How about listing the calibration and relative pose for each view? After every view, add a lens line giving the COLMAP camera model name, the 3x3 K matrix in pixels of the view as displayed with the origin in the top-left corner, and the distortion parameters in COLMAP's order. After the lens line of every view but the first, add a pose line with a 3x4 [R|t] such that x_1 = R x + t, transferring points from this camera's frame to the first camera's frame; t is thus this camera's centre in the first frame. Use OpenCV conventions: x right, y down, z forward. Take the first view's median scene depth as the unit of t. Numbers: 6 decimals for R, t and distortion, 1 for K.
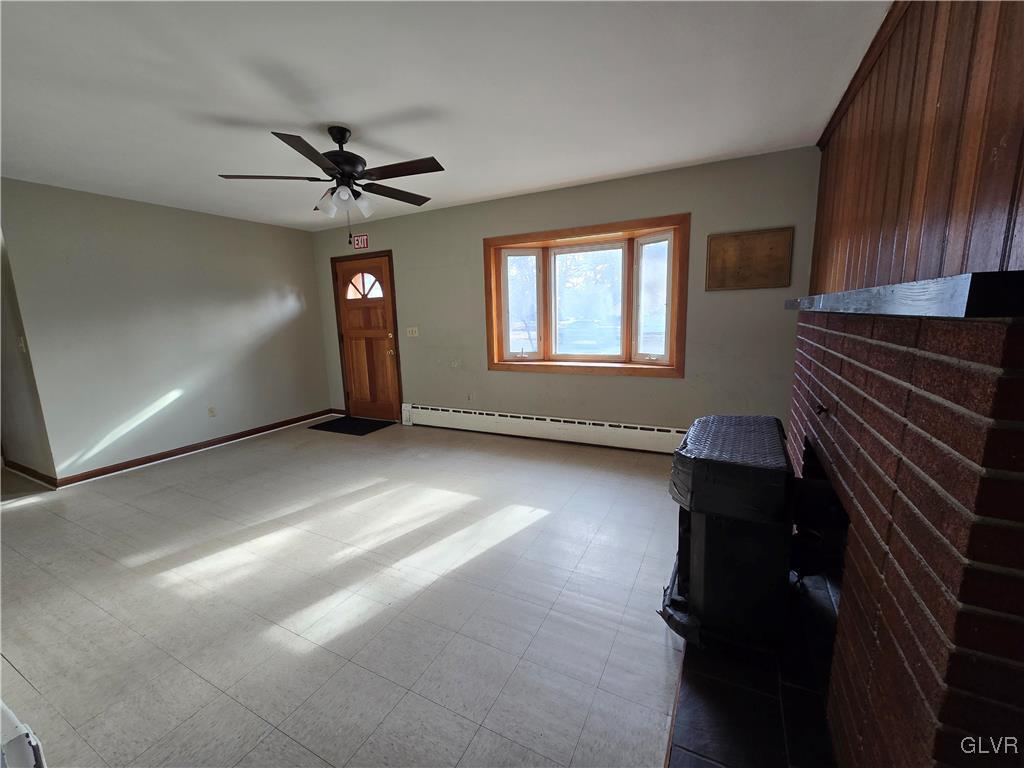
lens RADIAL K [[417.2, 0, 513.0], [0, 417.2, 387.8], [0, 0, 1]] dist [-0.002365, -0.000169]
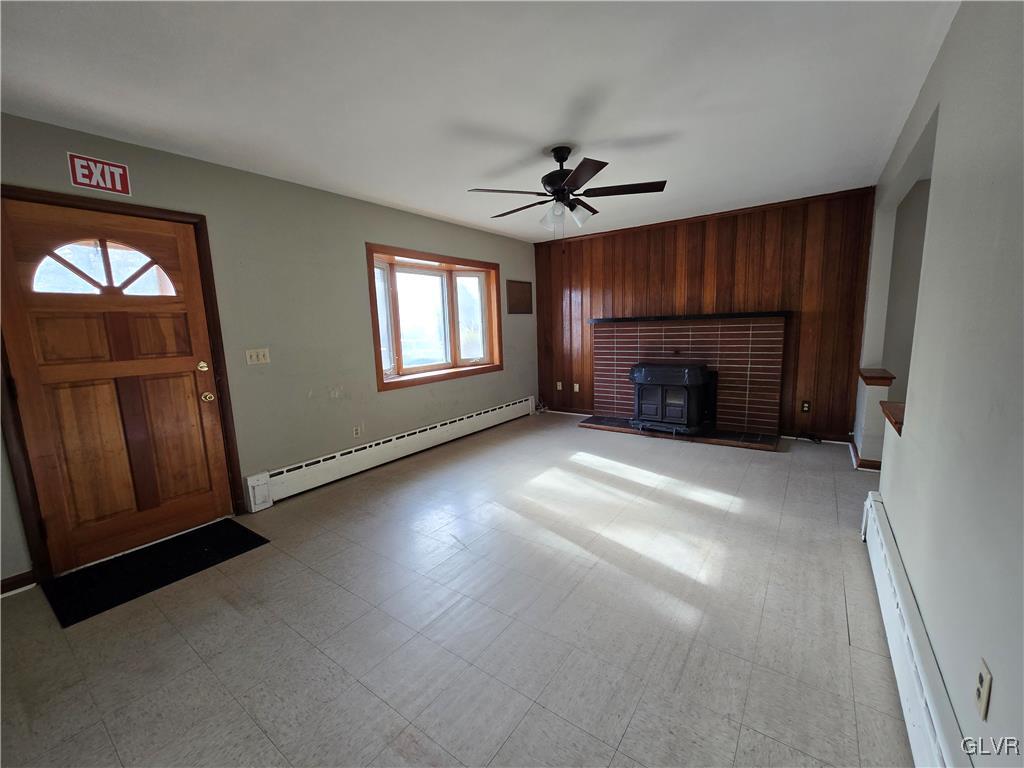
lens RADIAL K [[417.2, 0, 513.0], [0, 417.2, 387.8], [0, 0, 1]] dist [-0.002365, -0.000169]
pose [[0.151304, -0.123858, 0.980697, -0.902341], [0.202666, 0.974930, 0.091862, -0.076610], [-0.967488, 0.184855, 0.172613, 0.595523]]
